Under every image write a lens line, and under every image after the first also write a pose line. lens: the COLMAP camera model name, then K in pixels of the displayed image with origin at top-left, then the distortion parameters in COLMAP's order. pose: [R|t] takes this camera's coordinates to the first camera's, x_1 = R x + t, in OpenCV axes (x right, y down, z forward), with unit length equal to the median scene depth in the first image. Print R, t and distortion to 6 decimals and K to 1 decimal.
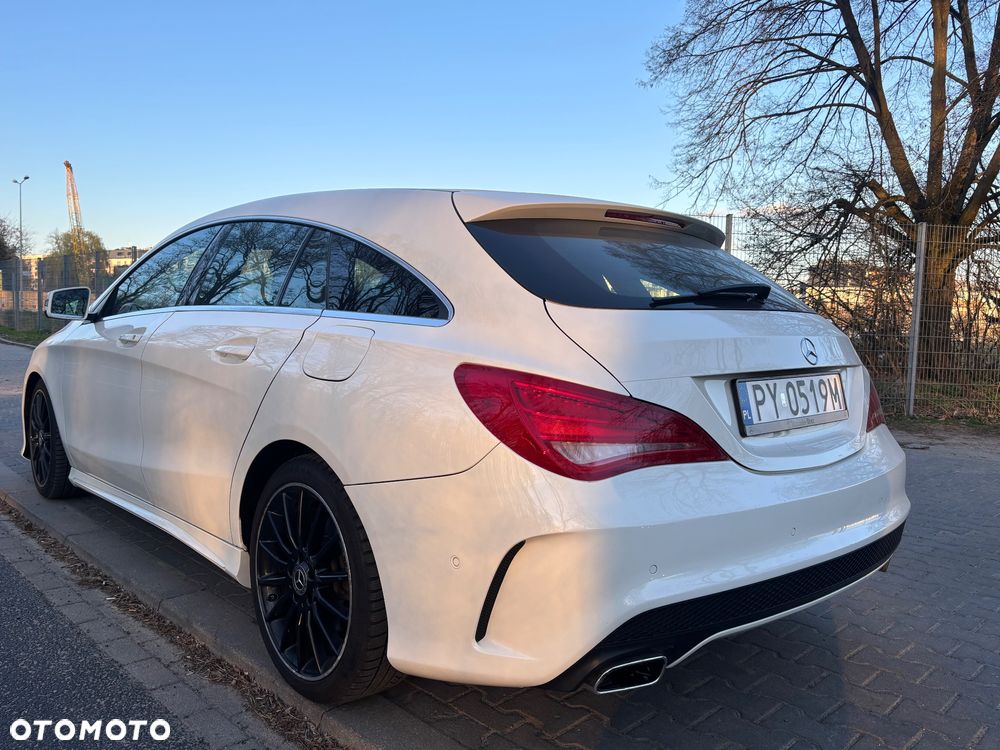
lens RADIAL K [[778.7, 0, 501.0], [0, 778.7, 381.4], [0, 0, 1]] dist [0.014210, 0.006641]
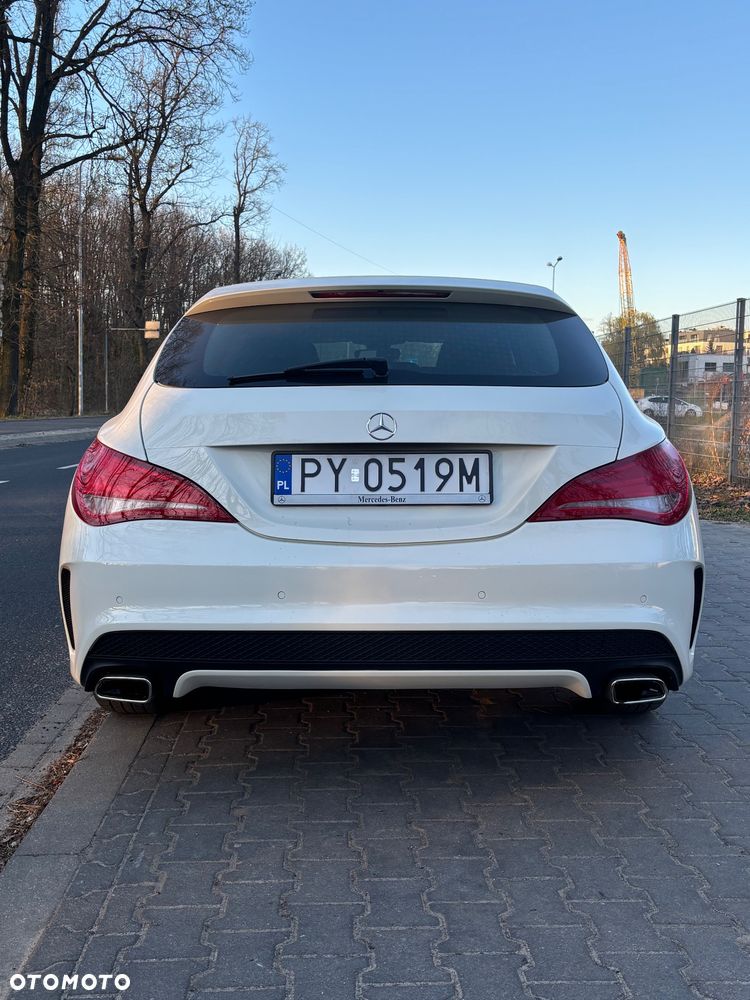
lens RADIAL K [[1046.7, 0, 375.0], [0, 1046.7, 500.0], [0, 0, 1]] dist [0.015698, 0.001549]
pose [[0.737473, 0.039818, -0.674201, 1.049839], [-0.040838, 0.999063, 0.014334, 0.029008], [0.674140, 0.016963, 0.738408, 0.032812]]
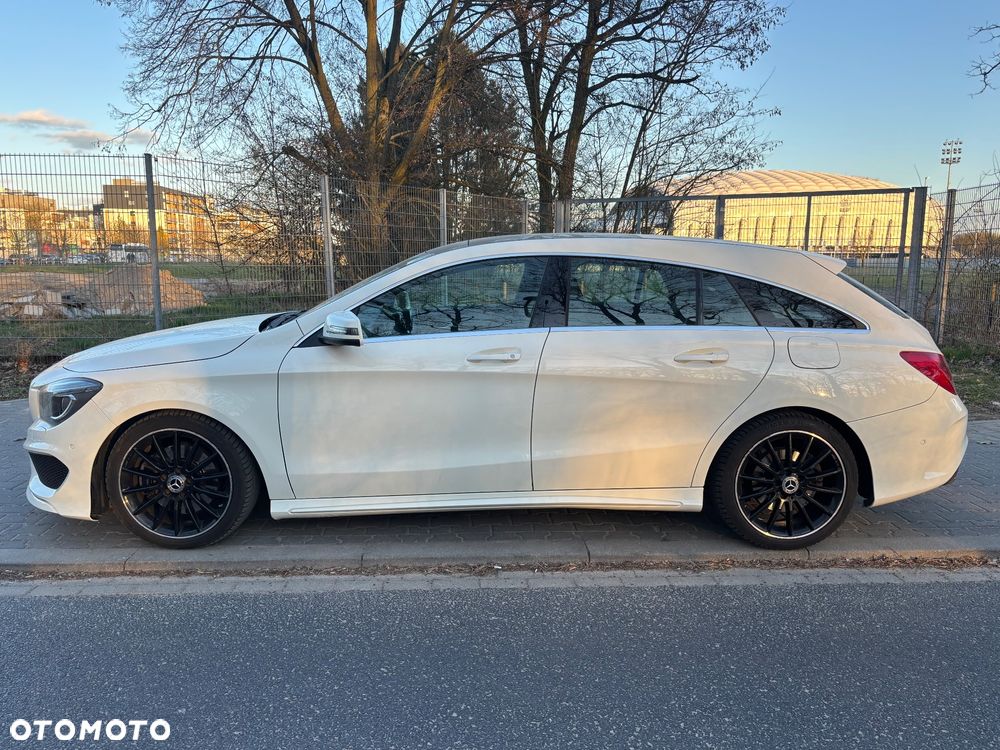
lens RADIAL K [[779.3, 0, 503.7], [0, 779.3, 375.2], [0, 0, 1]] dist [0.014040, 0.008783]
pose [[0.659323, -0.142622, 0.738209, -1.701789], [0.073584, 0.989370, 0.125425, -0.222799], [-0.748250, -0.028375, 0.662809, 0.293836]]
